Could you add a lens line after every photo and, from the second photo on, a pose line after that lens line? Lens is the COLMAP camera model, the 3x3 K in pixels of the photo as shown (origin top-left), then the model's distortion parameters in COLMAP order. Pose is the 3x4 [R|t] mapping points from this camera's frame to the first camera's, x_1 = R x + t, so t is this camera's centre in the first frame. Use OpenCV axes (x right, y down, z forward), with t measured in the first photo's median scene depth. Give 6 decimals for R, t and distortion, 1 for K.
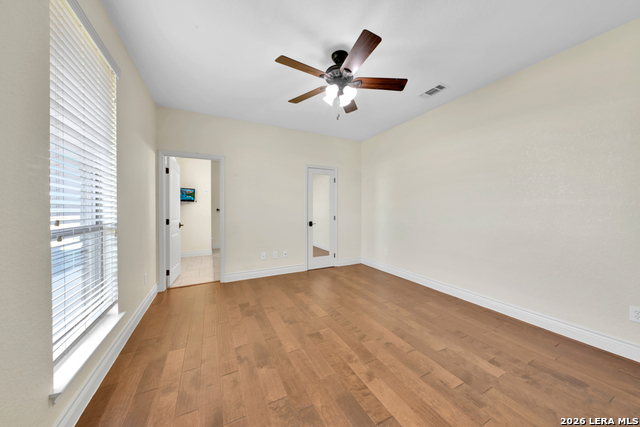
lens RADIAL K [[222.8, 0, 321.7], [0, 222.8, 211.5], [0, 0, 1]] dist [0.012930, 0.000054]
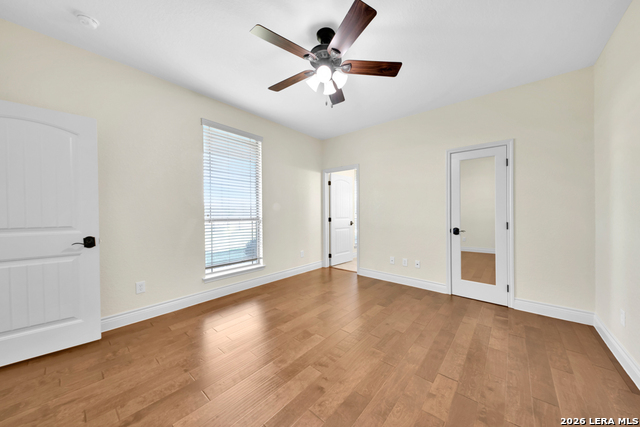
lens RADIAL K [[222.8, 0, 320.4], [0, 222.8, 212.4], [0, 0, 1]] dist [0.012930, 0.000054]
pose [[0.369307, 0.006908, -0.929282, 0.648505], [-0.015088, 0.999885, 0.001437, 0.000559], [0.929185, 0.013491, 0.369369, 0.469489]]
